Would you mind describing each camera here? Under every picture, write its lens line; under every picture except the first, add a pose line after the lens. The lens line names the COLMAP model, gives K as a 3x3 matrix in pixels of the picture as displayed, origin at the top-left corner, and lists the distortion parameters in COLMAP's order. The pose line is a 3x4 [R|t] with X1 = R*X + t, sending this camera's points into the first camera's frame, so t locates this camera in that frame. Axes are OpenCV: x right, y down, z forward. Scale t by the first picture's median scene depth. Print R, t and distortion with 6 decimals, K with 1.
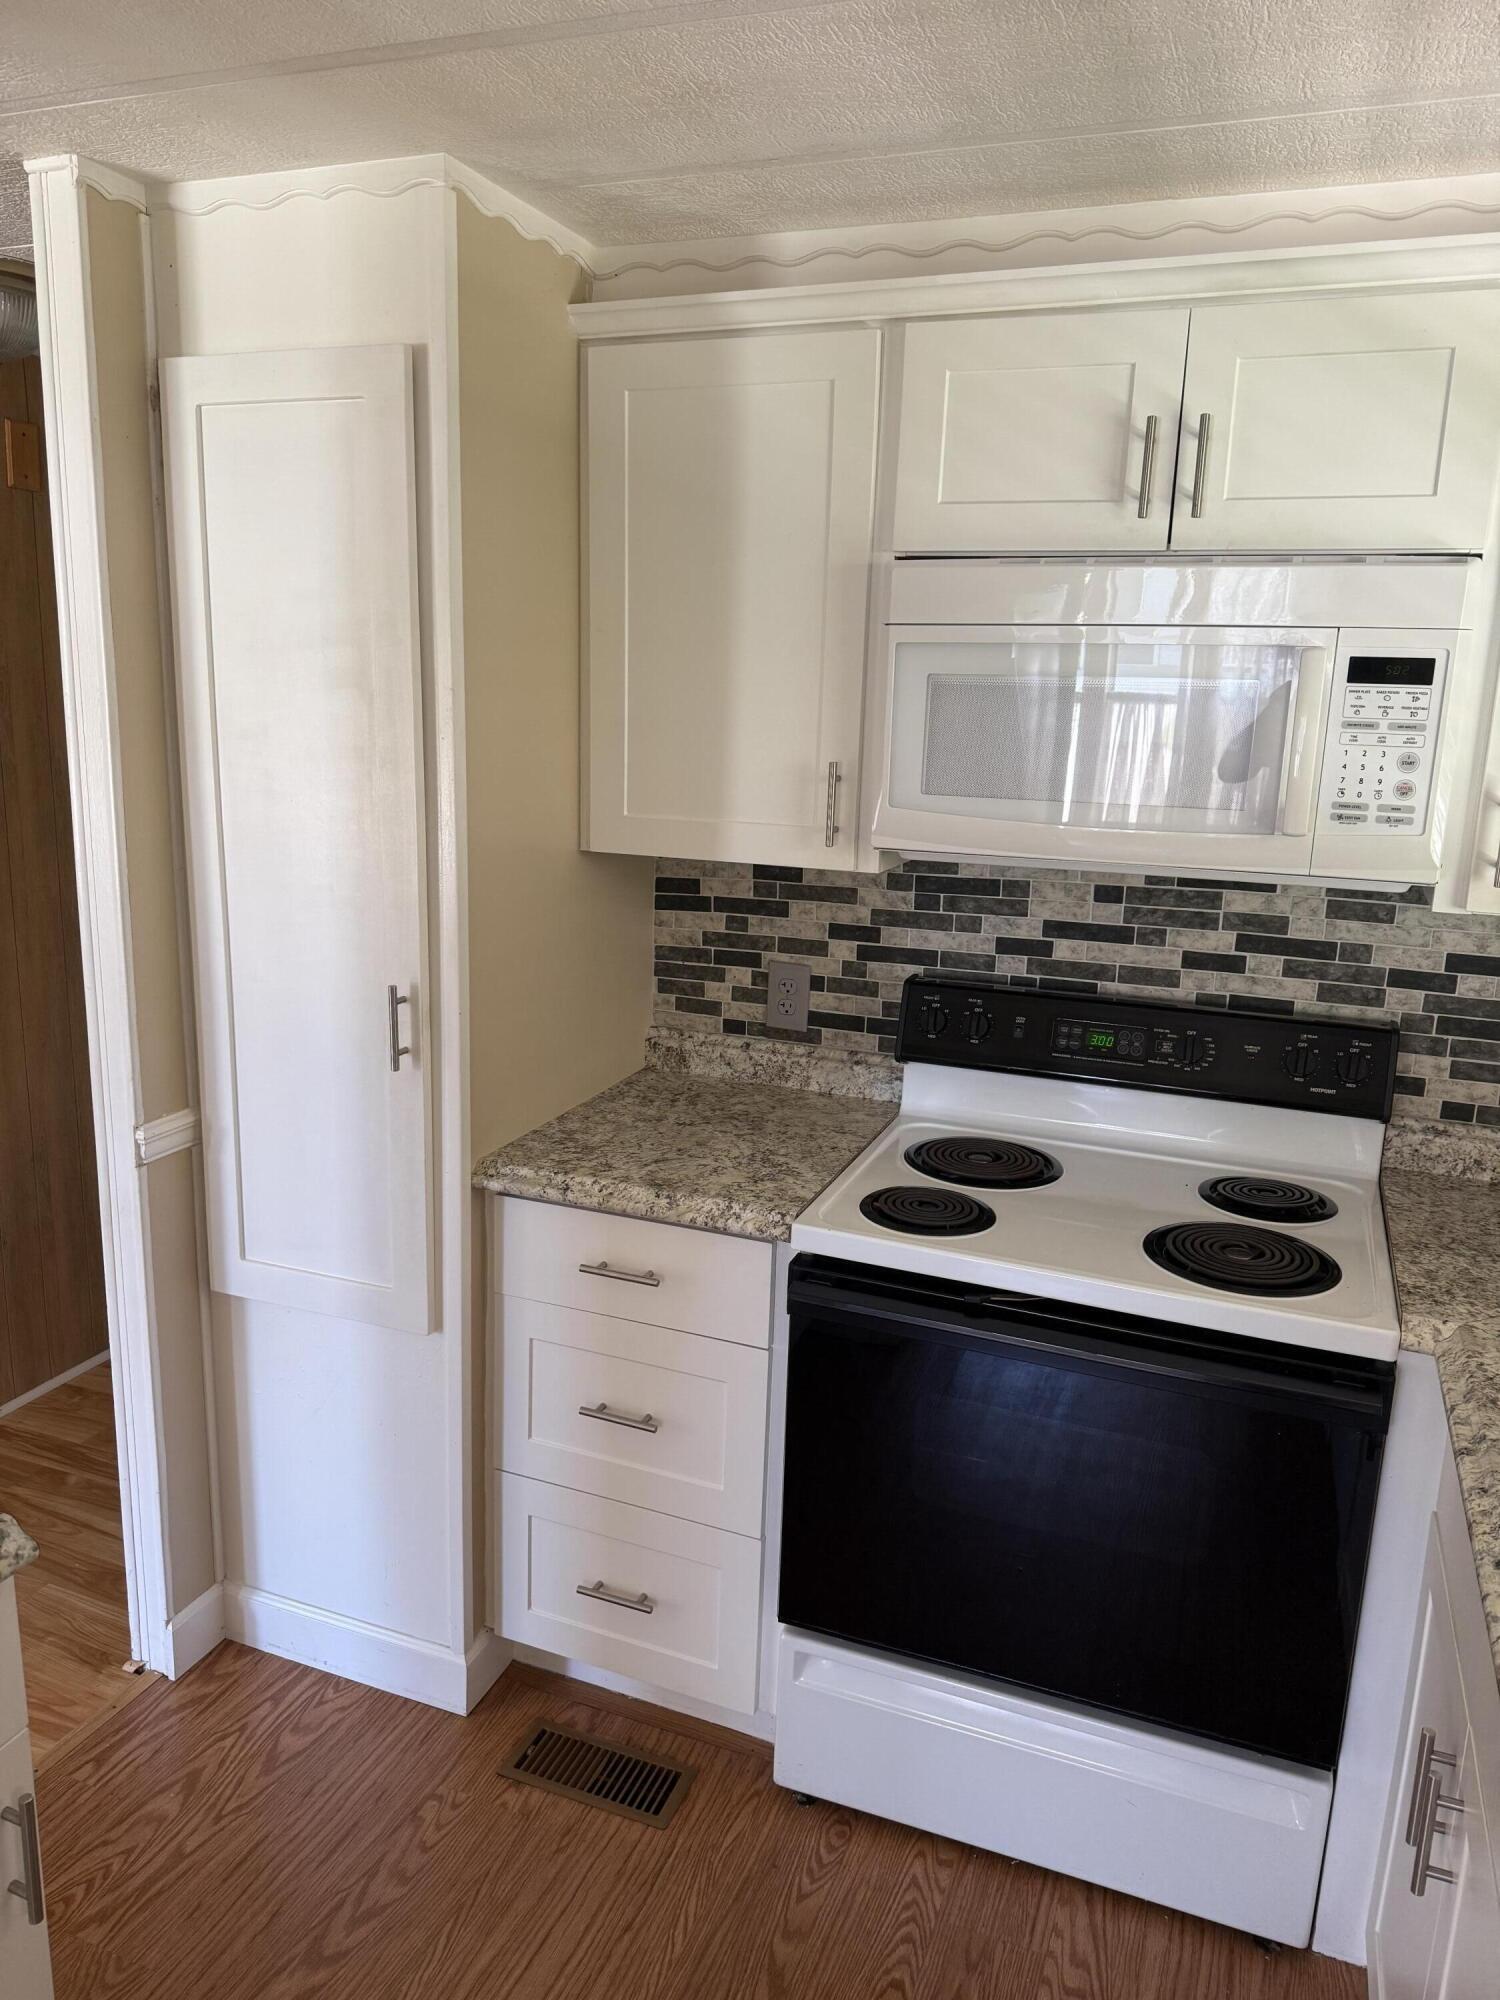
lens RADIAL K [[1417.0, 0, 737.3], [0, 1417.0, 989.9], [0, 0, 1]] dist [0.039945, -0.051515]
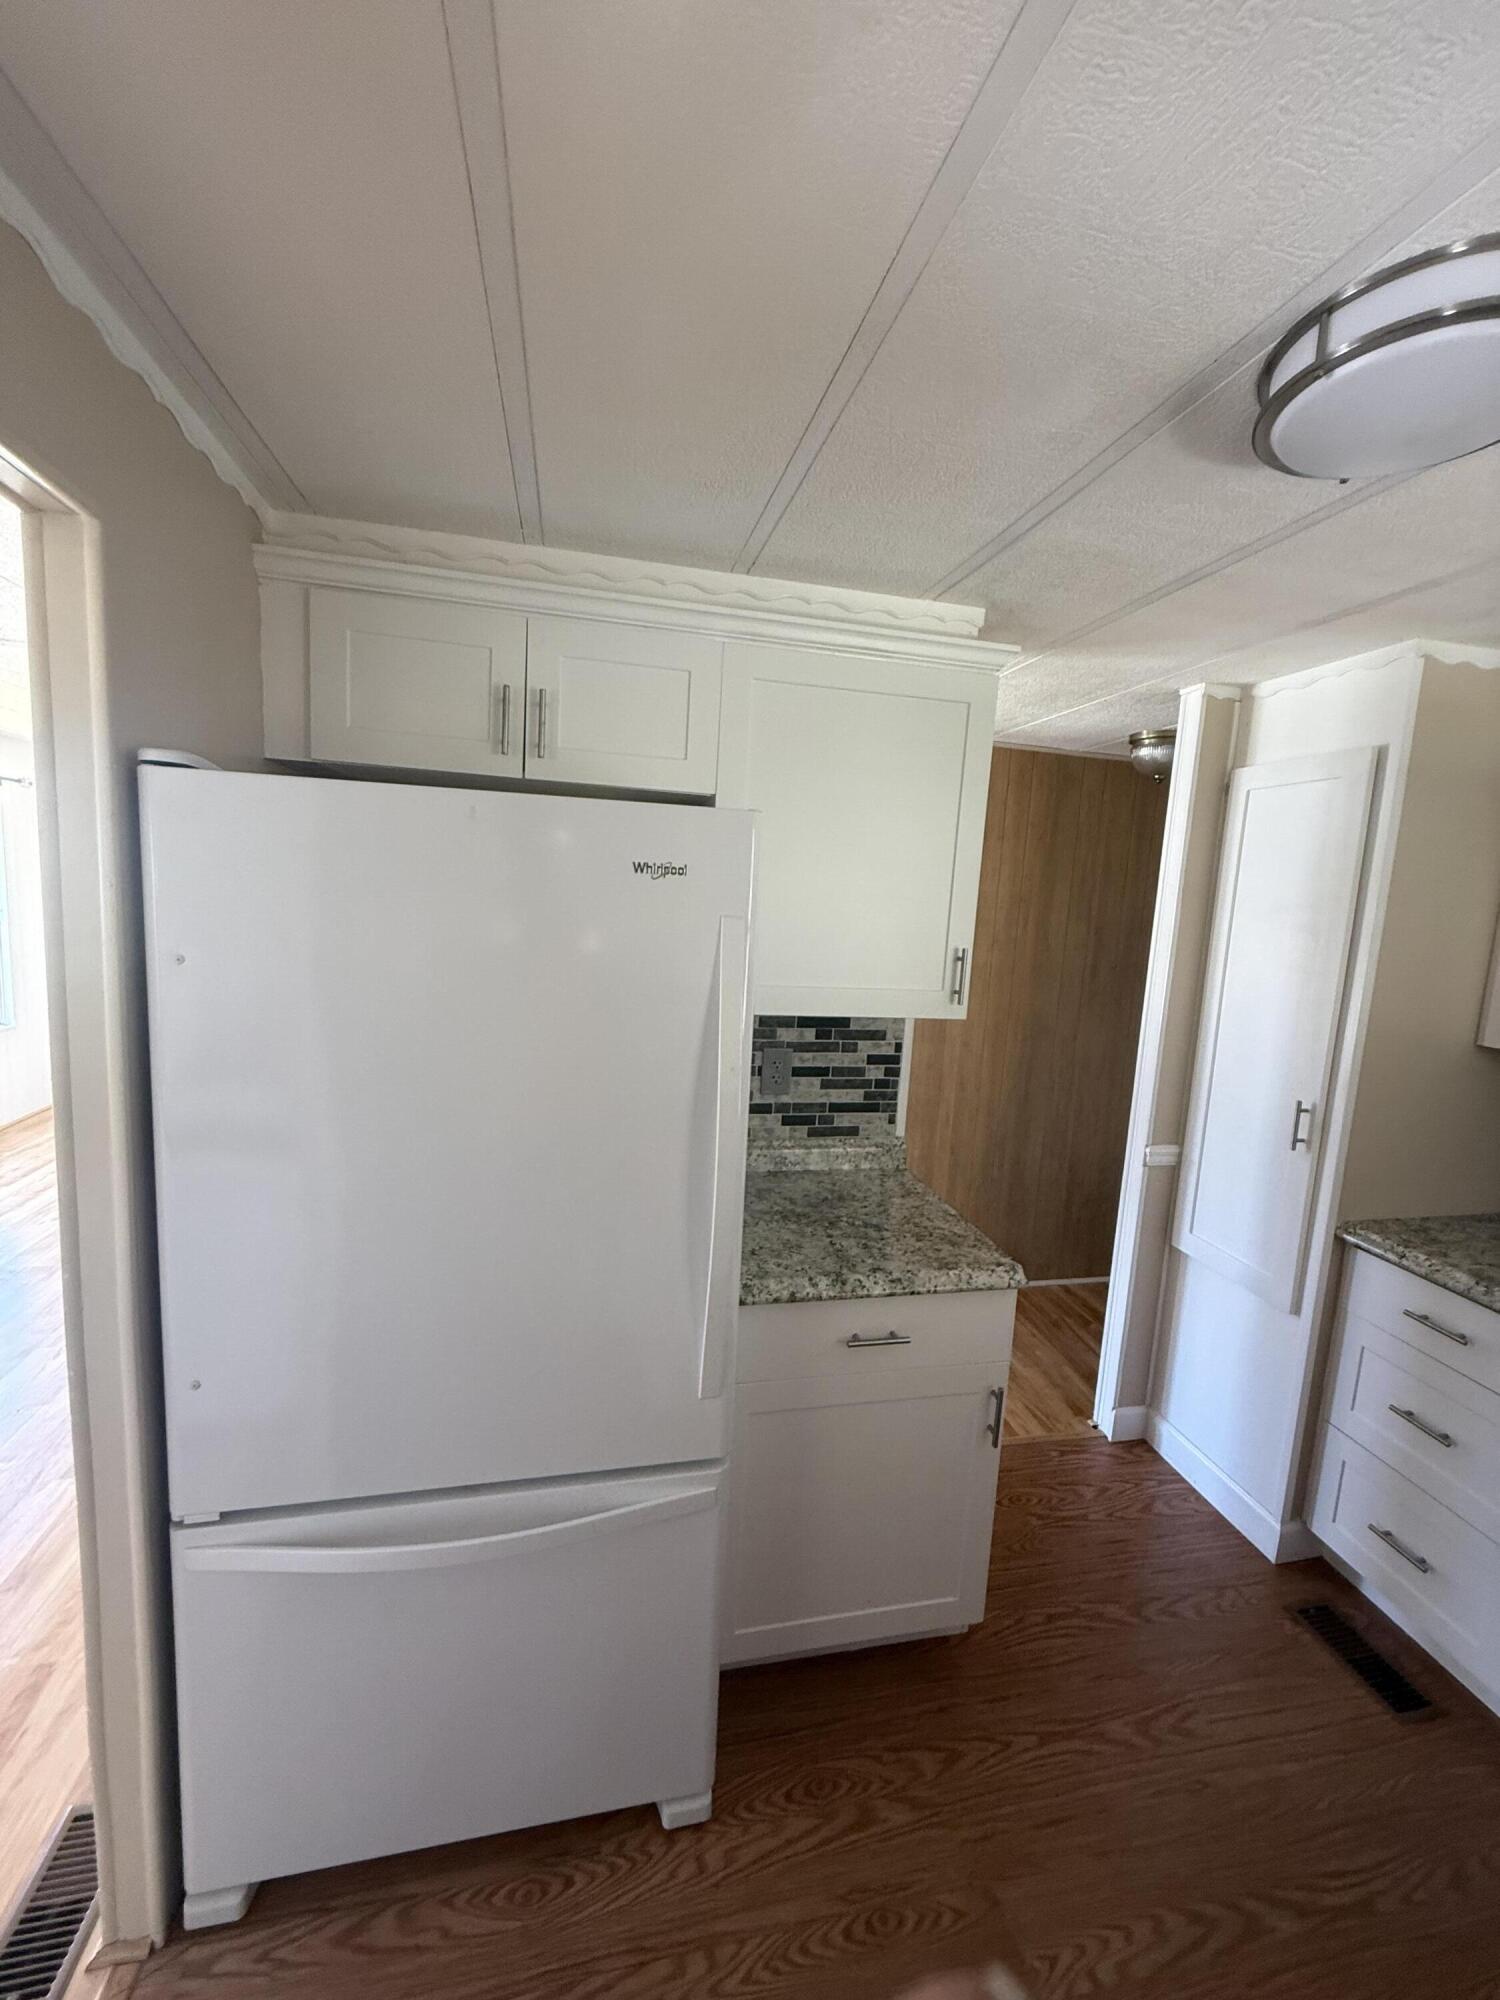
lens RADIAL K [[804.8, 0, 740.4], [0, 804.8, 999.4], [0, 0, 1]] dist [0.033548, 0.000775]
pose [[0.551378, 0.118685, -0.825770, 0.184410], [-0.222516, 0.974892, -0.008459, 0.034724], [0.804033, 0.188411, 0.563944, -0.133582]]
